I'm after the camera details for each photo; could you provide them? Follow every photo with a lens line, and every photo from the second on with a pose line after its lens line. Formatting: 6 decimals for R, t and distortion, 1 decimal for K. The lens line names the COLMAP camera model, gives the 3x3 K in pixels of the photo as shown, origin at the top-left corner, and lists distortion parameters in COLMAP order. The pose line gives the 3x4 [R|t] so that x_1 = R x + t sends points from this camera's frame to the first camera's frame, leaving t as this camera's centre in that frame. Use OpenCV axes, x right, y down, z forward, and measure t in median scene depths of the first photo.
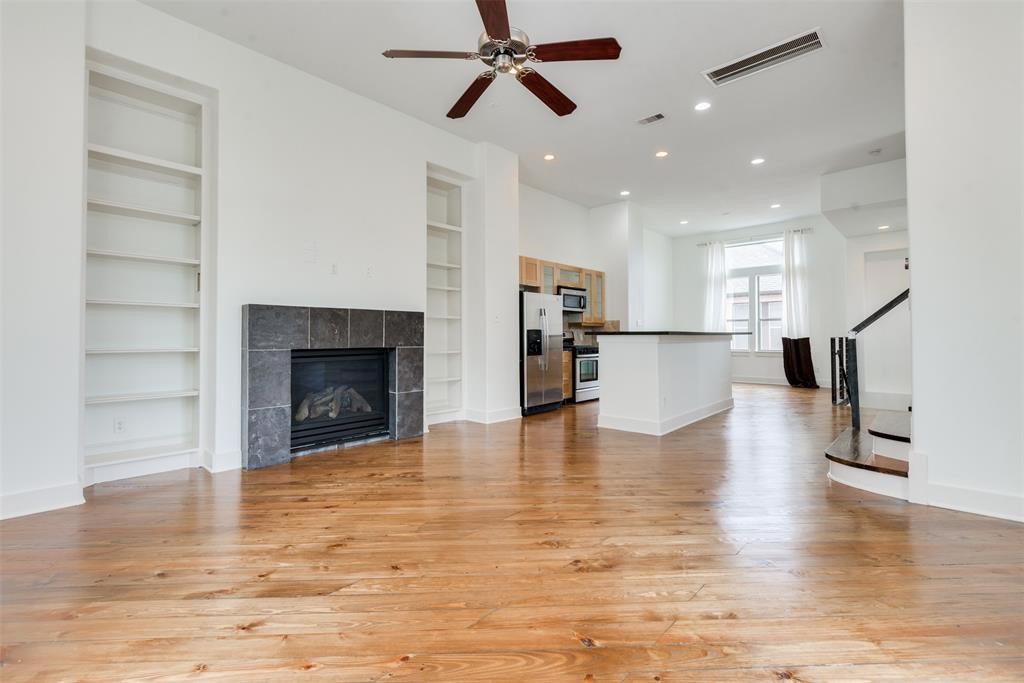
lens RADIAL K [[454.2, 0, 512.5], [0, 454.2, 334.9], [0, 0, 1]] dist [0.000103, -0.000005]
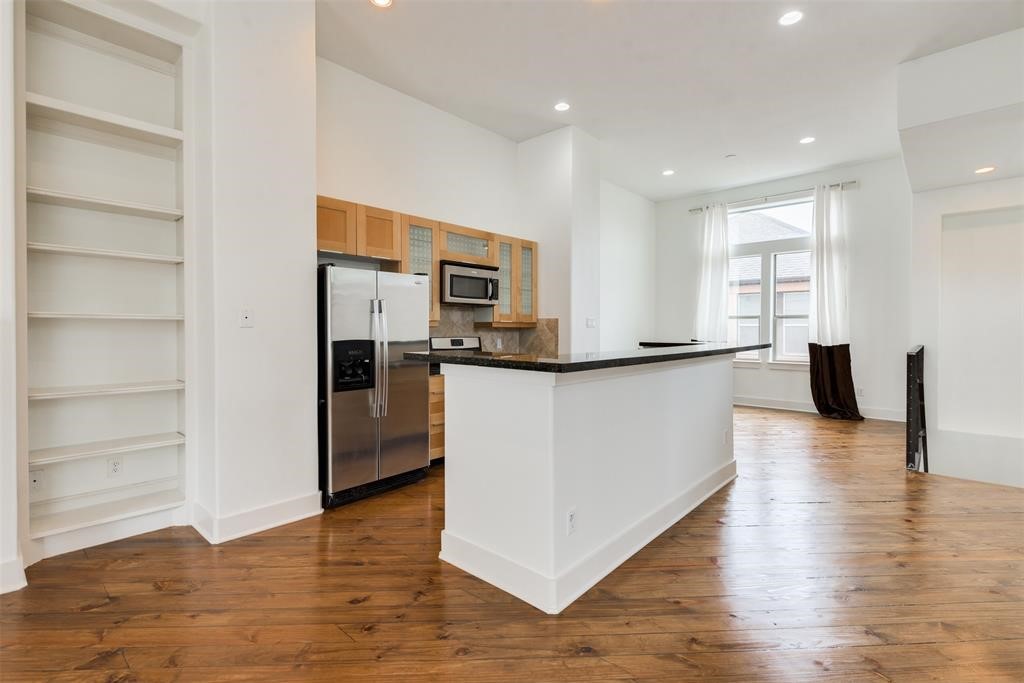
lens RADIAL K [[459.2, 0, 510.8], [0, 459.2, 337.2], [0, 0, 1]] dist [-0.011041, -0.000123]
pose [[0.999964, 0.005907, -0.006046, 0.154766], [-0.005749, 0.999649, 0.025846, -0.019780], [0.006196, -0.025810, 0.999648, 0.322412]]
